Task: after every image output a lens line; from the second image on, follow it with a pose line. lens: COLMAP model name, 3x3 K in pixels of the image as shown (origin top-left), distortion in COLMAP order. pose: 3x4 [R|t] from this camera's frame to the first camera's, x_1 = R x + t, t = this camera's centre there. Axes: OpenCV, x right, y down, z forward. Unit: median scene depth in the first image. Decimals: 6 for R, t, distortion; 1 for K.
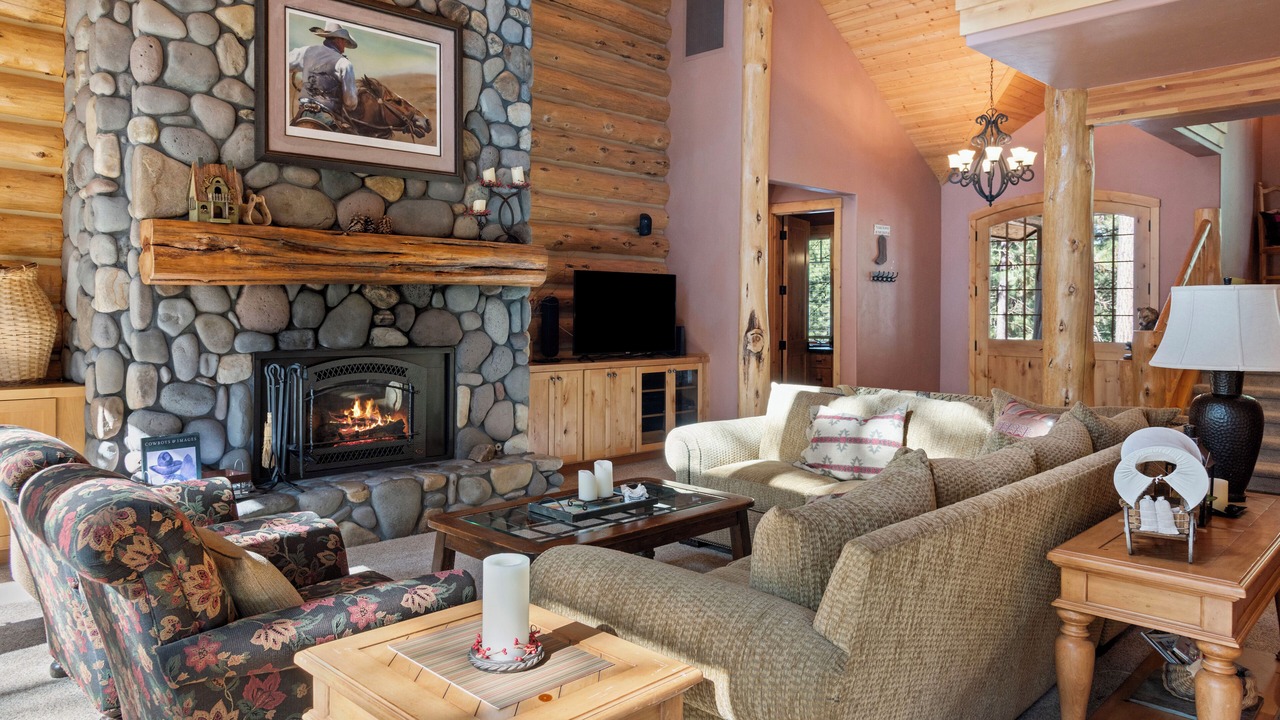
lens RADIAL K [[867.5, 0, 638.6], [0, 867.5, 316.2], [0, 0, 1]] dist [-0.007573, -0.003398]
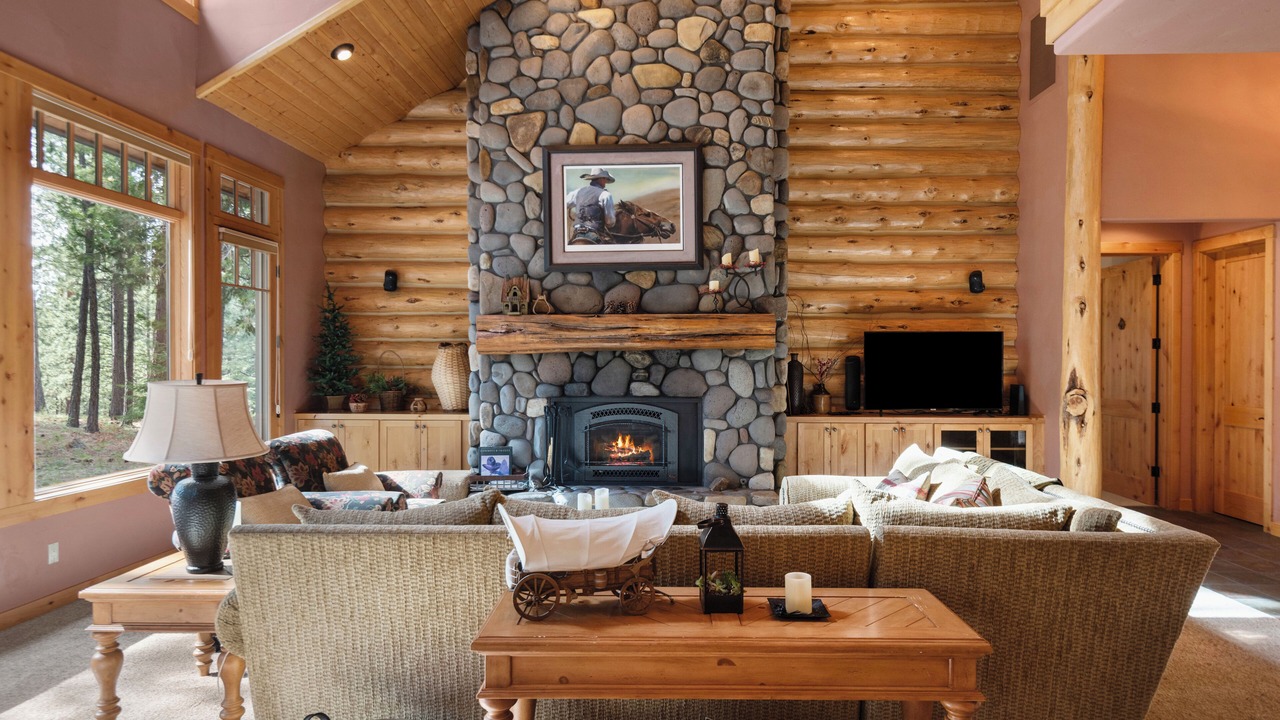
lens RADIAL K [[758.3, 0, 655.9], [0, 758.3, 366.8], [0, 0, 1]] dist [0.004820, 0.000135]
pose [[0.681496, 0.000999, -0.731821, 0.588464], [-0.001816, 0.999998, -0.000326, -0.010594], [0.731820, 0.001551, 0.681496, 0.205078]]
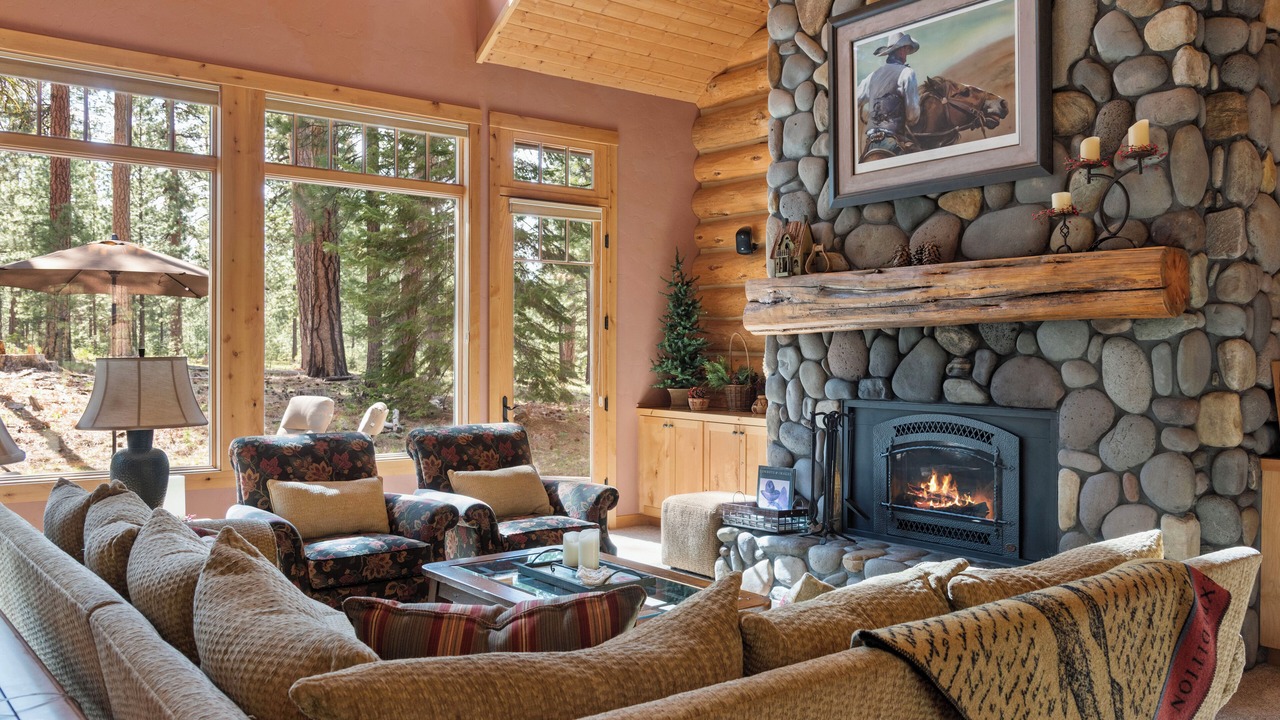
lens RADIAL K [[1020.6, 0, 640.0], [0, 1020.6, 360.0], [0, 0, 1]] dist [0.025335, -0.089938]
pose [[-0.120771, -0.000361, -0.992680, 0.673032], [-0.013819, 0.999904, 0.001317, -0.001827], [0.992584, 0.013877, -0.120764, 0.814885]]
